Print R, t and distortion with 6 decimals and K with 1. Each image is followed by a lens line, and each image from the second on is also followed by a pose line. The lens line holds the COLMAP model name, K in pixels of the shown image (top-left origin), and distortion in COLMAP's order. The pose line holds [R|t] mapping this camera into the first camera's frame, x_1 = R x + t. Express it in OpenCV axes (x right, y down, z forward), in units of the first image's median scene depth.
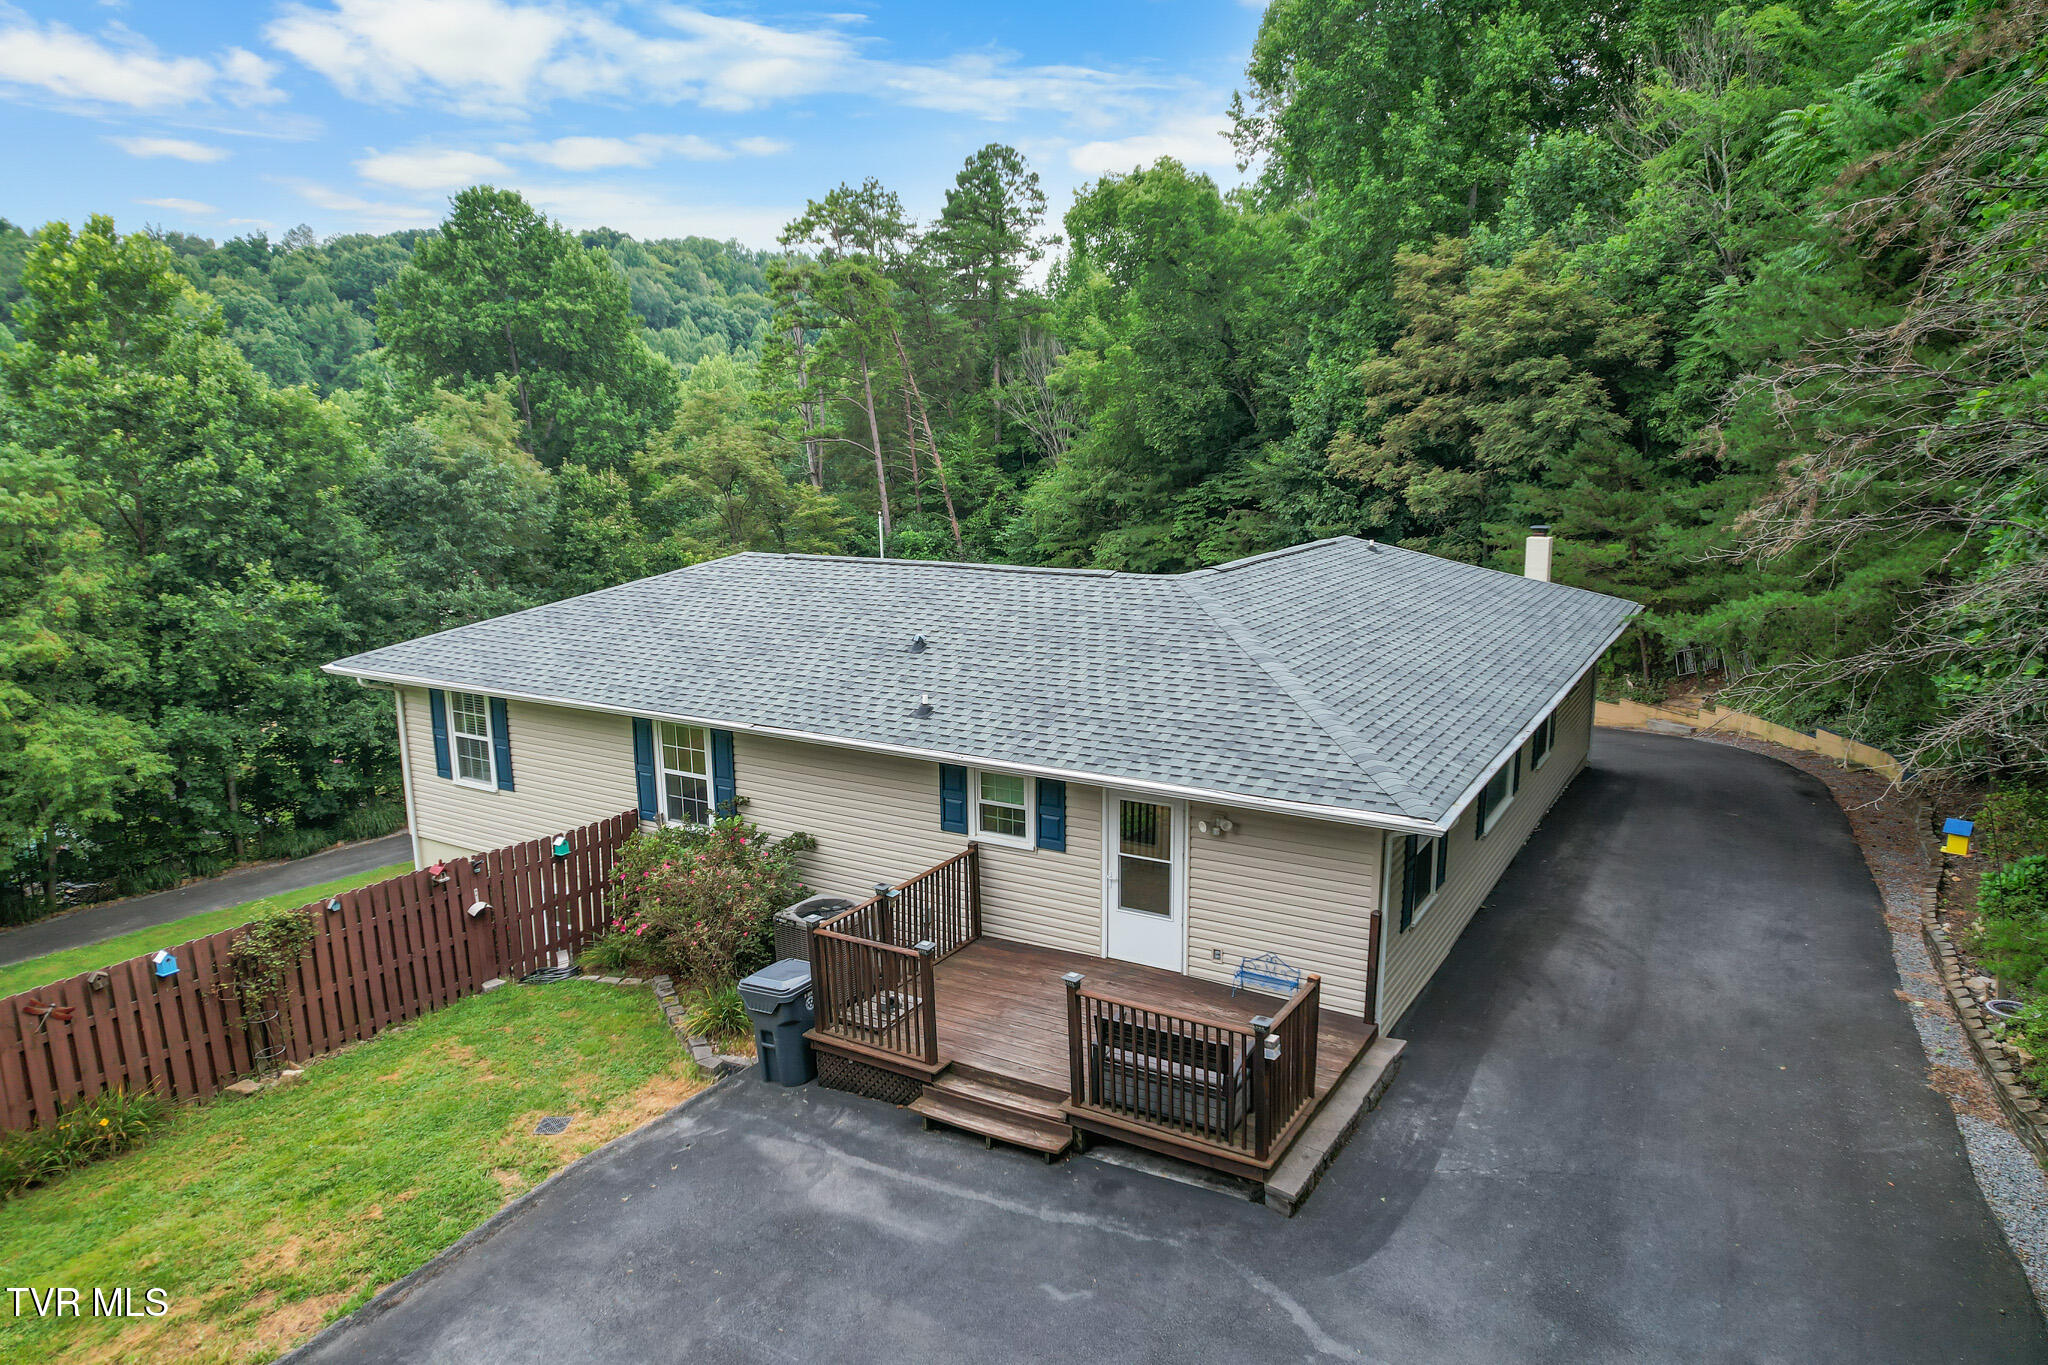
lens RADIAL K [[1302.5, 0, 1036.9], [0, 1302.5, 690.2], [0, 0, 1]] dist [-0.079646, 0.074547]
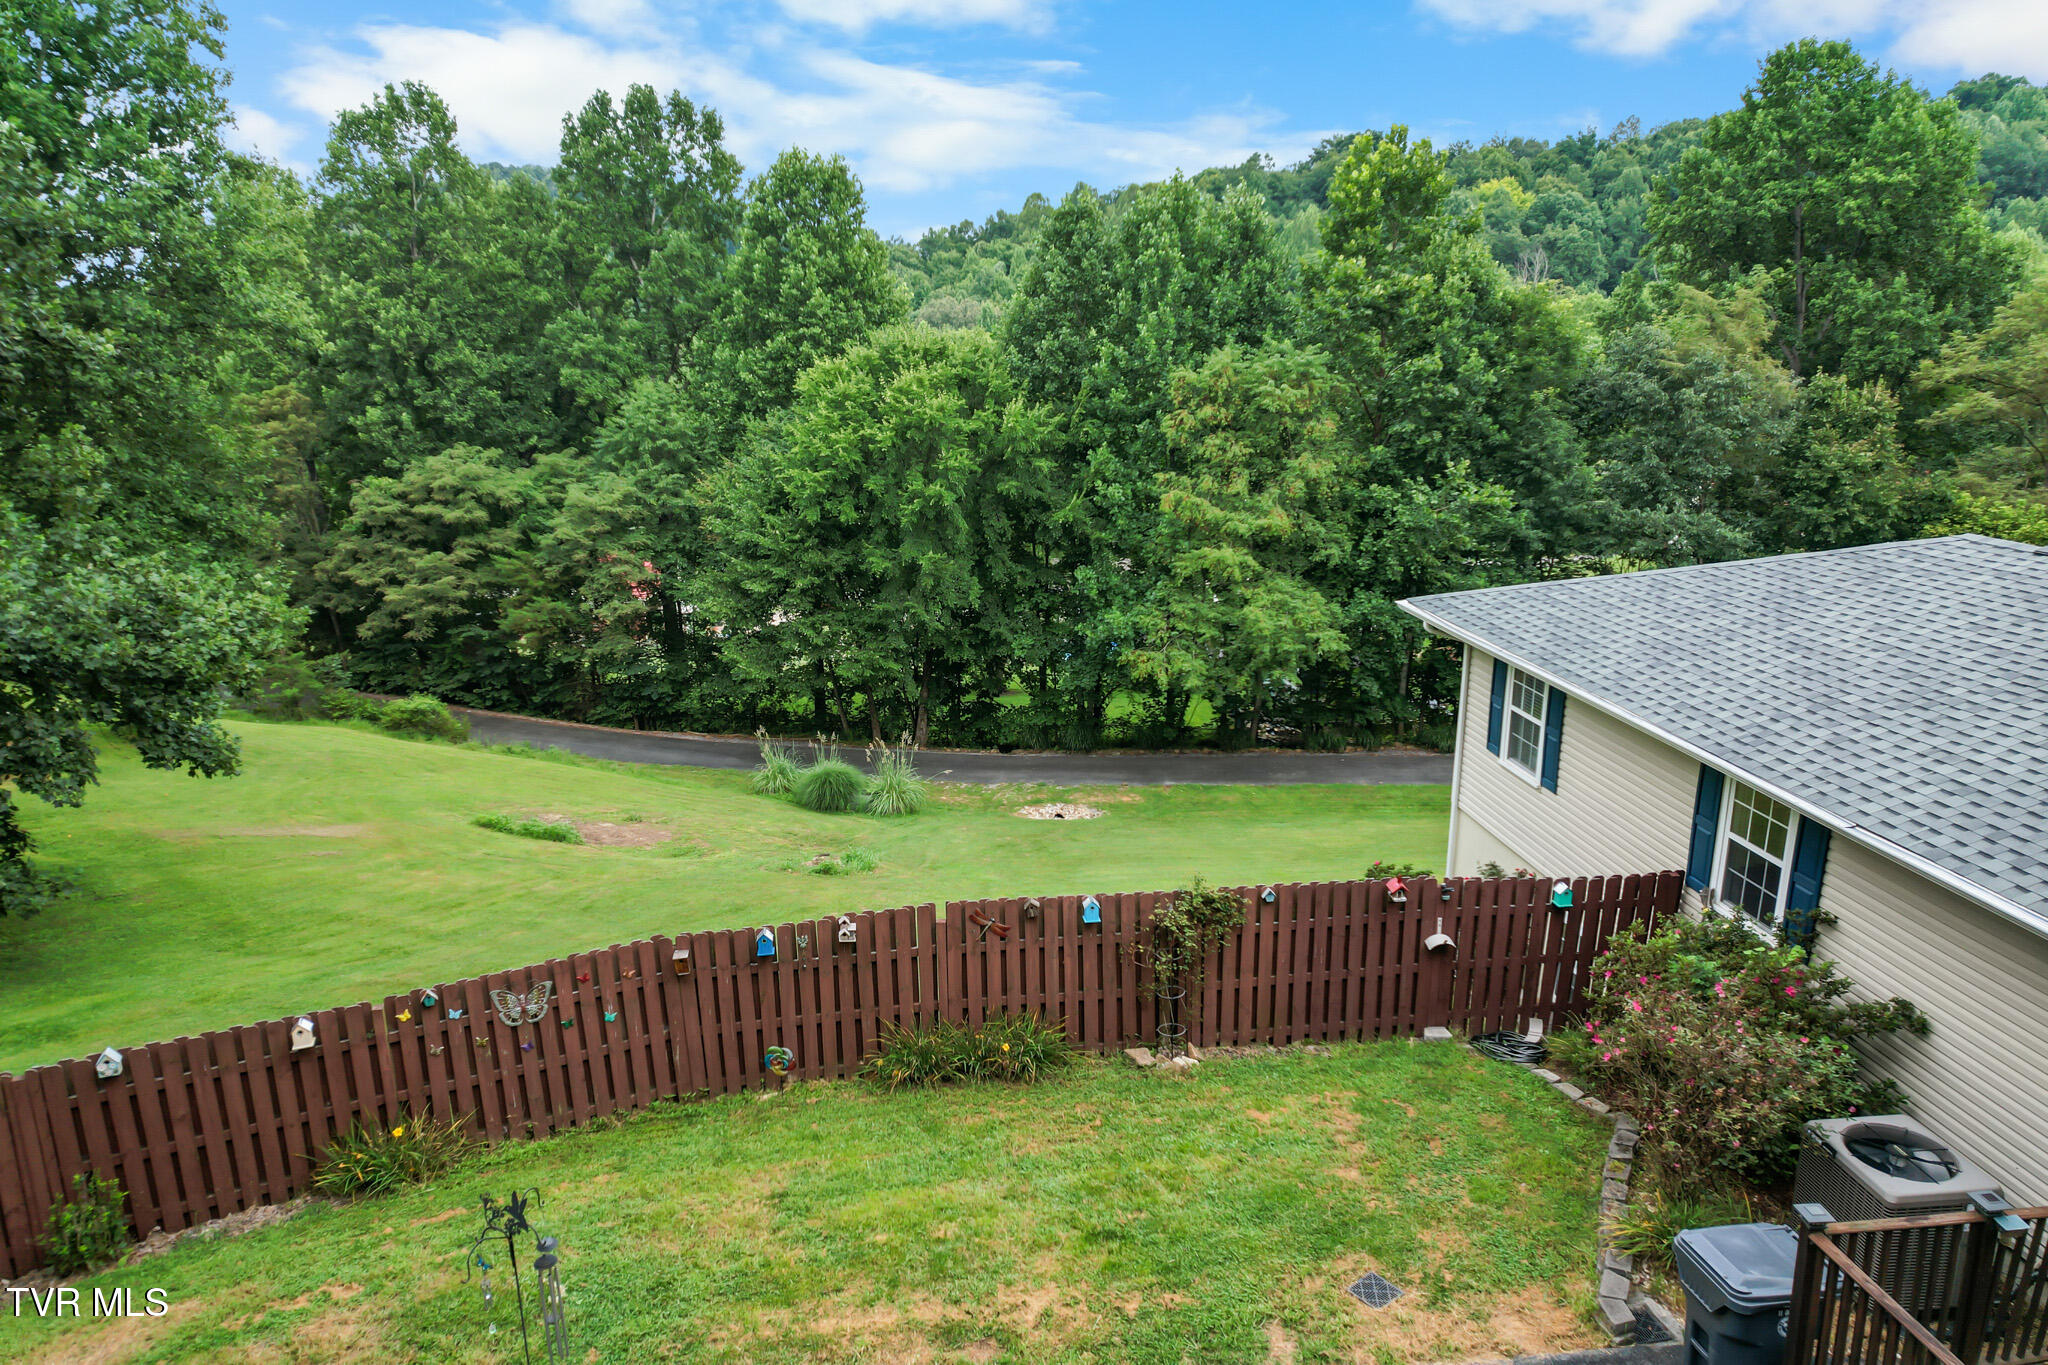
lens RADIAL K [[1302.5, 0, 1036.9], [0, 1302.5, 690.2], [0, 0, 1]] dist [-0.079646, 0.074547]
pose [[0.611211, 0.213755, -0.762057, 0.000724], [-0.153079, 0.976586, 0.151152, -0.027874], [0.776523, 0.024269, 0.629621, 0.108704]]
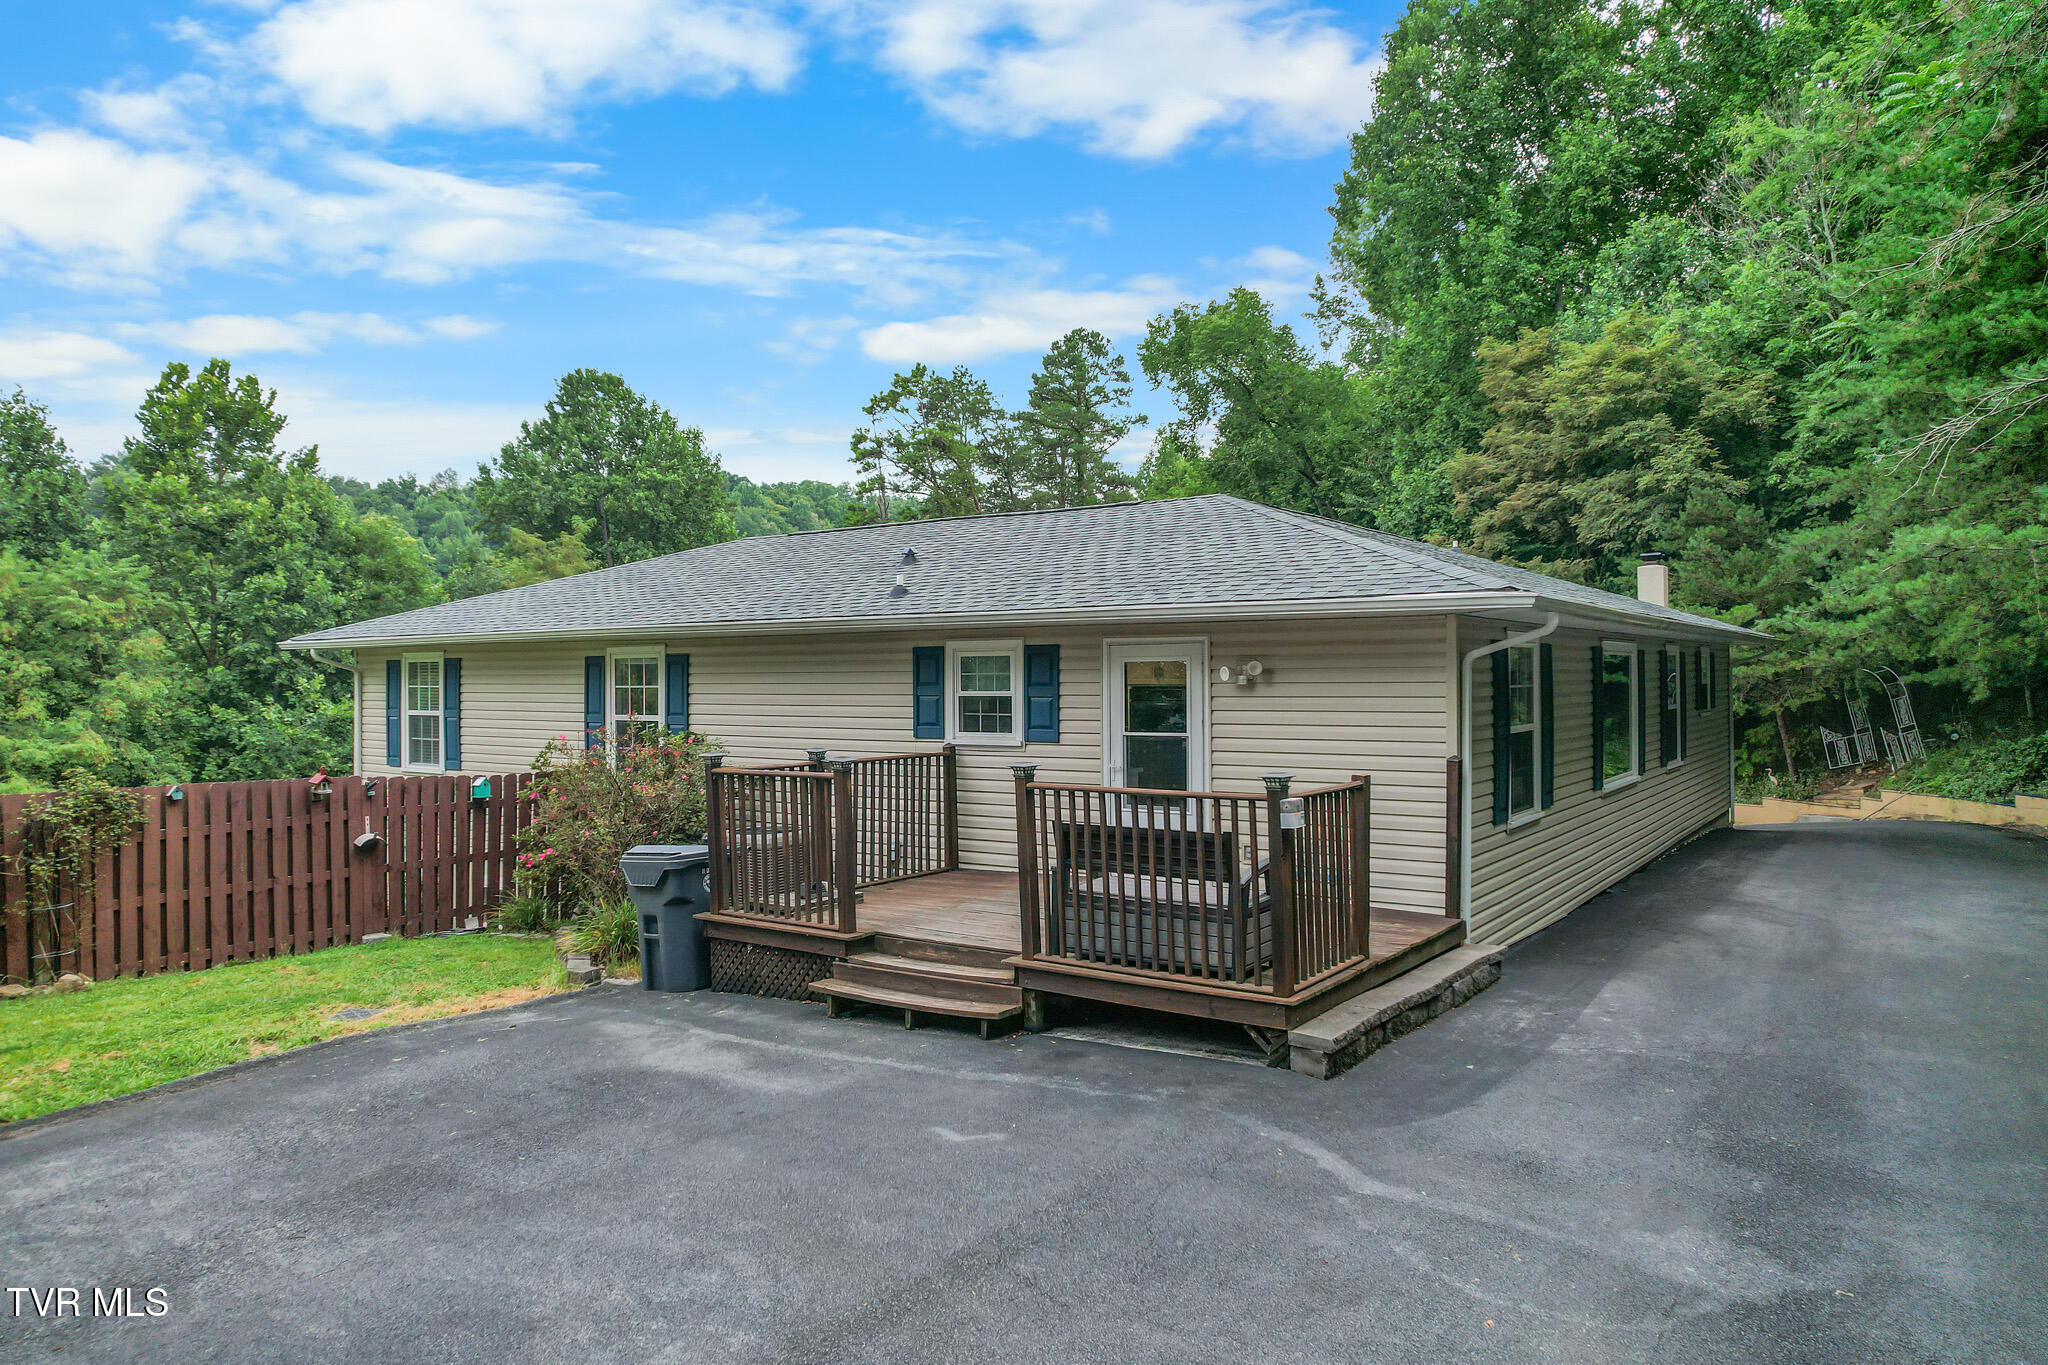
lens RADIAL K [[1312.6, 0, 1037.1], [0, 1312.6, 669.6], [0, 0, 1]] dist [-0.080053, 0.075799]
pose [[0.996911, 0.002170, -0.078509, 0.025456], [-0.018009, 0.979302, -0.201604, 0.086629], [0.076447, 0.202395, 0.976316, 0.074253]]
